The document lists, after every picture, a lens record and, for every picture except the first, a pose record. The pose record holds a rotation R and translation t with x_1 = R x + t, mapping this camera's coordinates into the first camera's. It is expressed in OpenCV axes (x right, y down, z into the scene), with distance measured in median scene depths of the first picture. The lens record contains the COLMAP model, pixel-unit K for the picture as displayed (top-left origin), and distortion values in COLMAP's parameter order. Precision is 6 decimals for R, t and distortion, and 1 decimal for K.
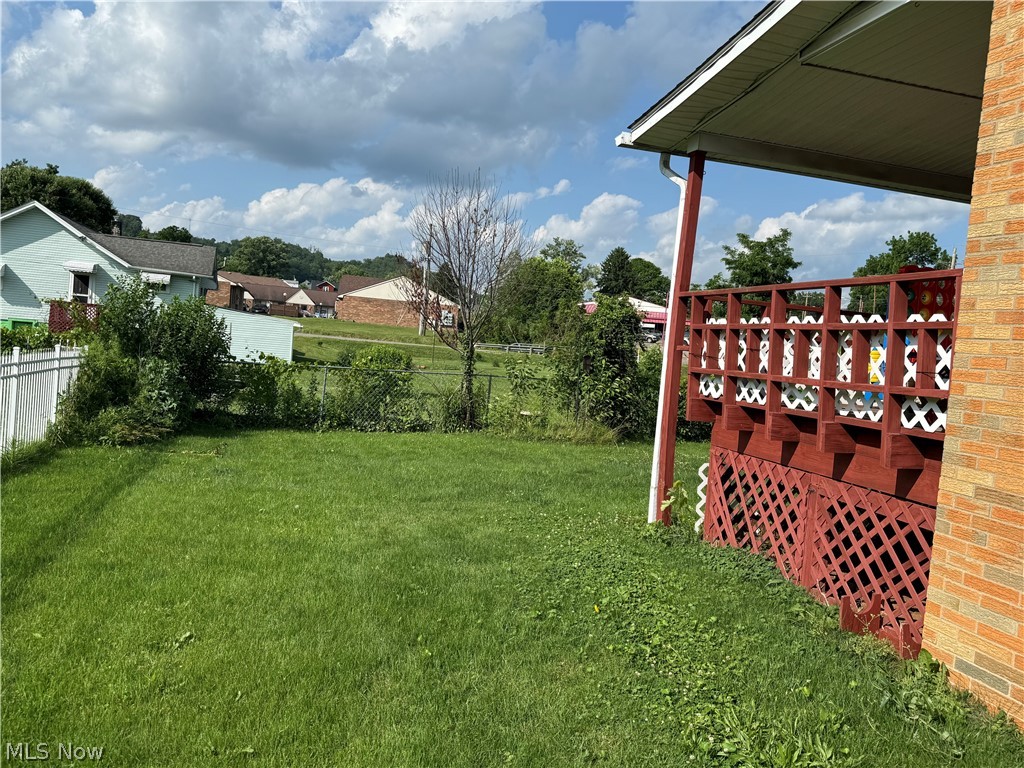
lens RADIAL K [[797.5, 0, 512.0], [0, 797.5, 384.0], [0, 0, 1]] dist [0.050649, -0.003695]
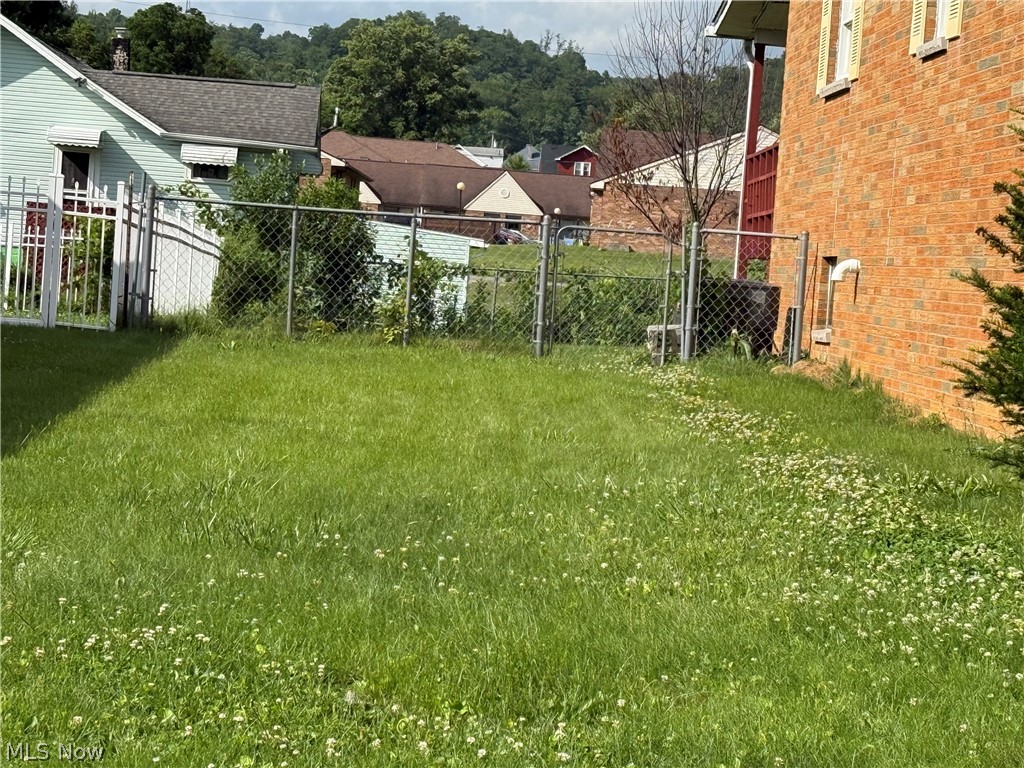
lens RADIAL K [[2756.7, 0, 512.0], [0, 2756.7, 384.0], [0, 0, 1]] dist [0.280071, -0.337472]
pose [[0.966262, -0.007226, -0.257461, 0.093727], [-0.002612, 0.999280, -0.037849, 0.038831], [0.257549, 0.037244, 0.965547, -0.312449]]
